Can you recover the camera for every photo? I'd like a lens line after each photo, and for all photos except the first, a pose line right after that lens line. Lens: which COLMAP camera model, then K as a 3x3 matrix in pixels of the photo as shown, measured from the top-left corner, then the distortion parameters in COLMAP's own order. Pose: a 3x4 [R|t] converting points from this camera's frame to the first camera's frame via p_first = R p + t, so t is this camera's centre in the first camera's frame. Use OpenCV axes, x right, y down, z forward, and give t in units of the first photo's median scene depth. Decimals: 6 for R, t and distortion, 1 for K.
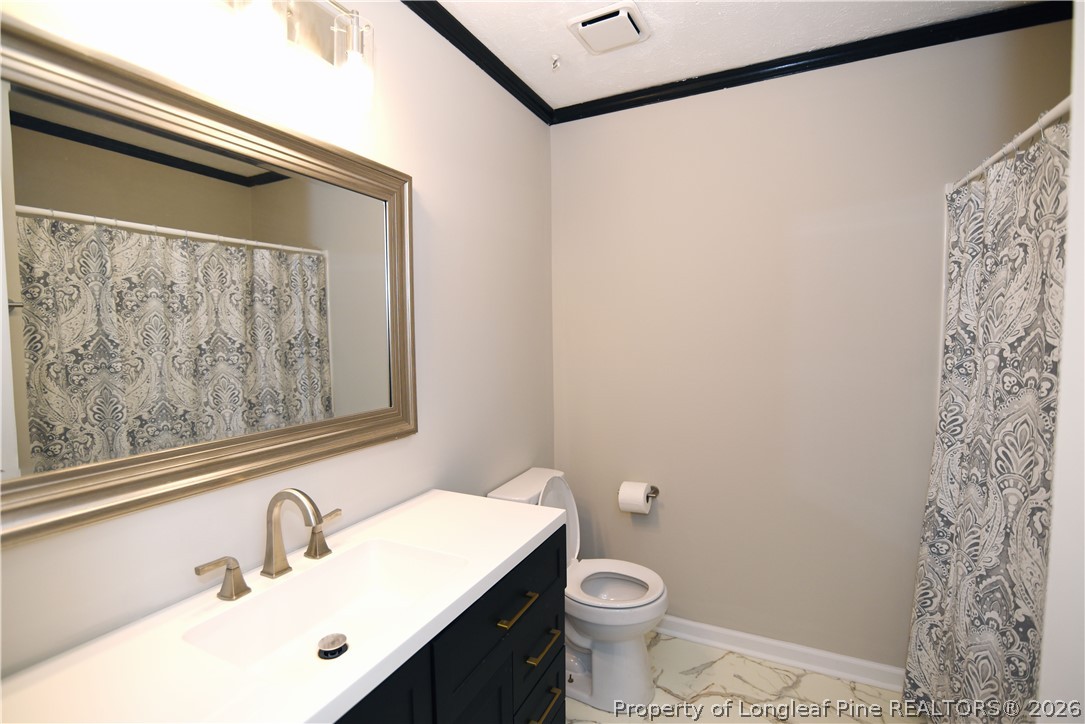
lens RADIAL K [[501.2, 0, 541.8], [0, 501.2, 365.7], [0, 0, 1]] dist [-0.020033, 0.000731]
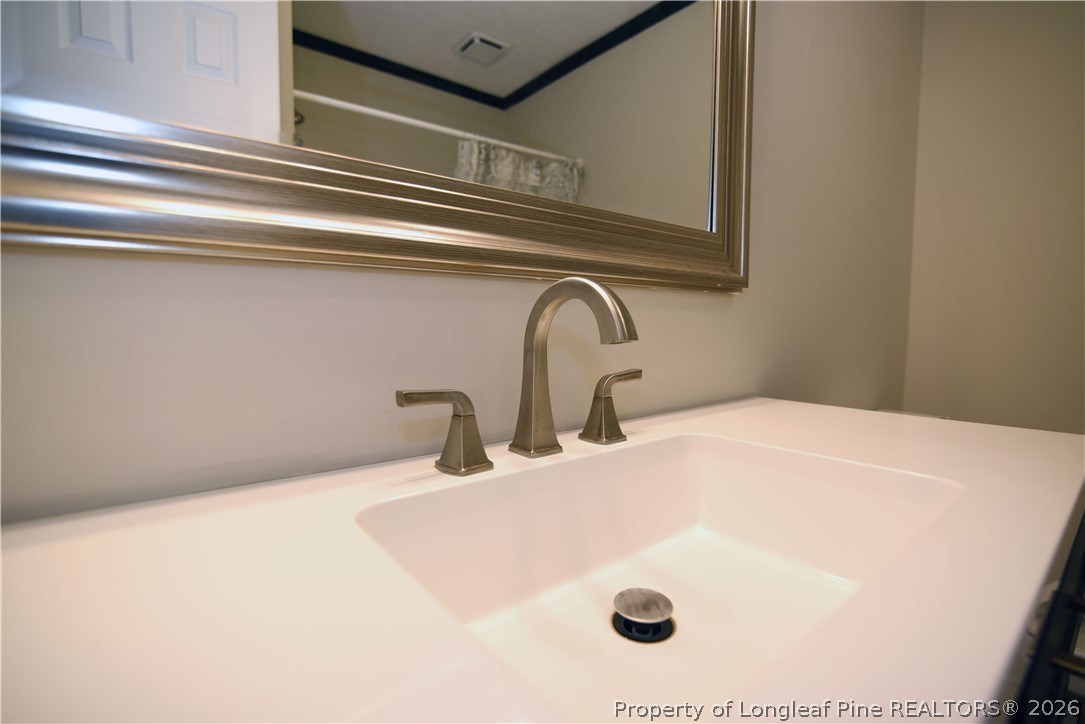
lens RADIAL K [[501.2, 0, 541.8], [0, 501.2, 365.7], [0, 0, 1]] dist [-0.020033, 0.000731]
pose [[0.904930, 0.043762, -0.423305, -0.311733], [-0.036088, 0.999007, 0.026130, 0.316668], [0.424028, -0.008369, 0.905610, 0.528454]]
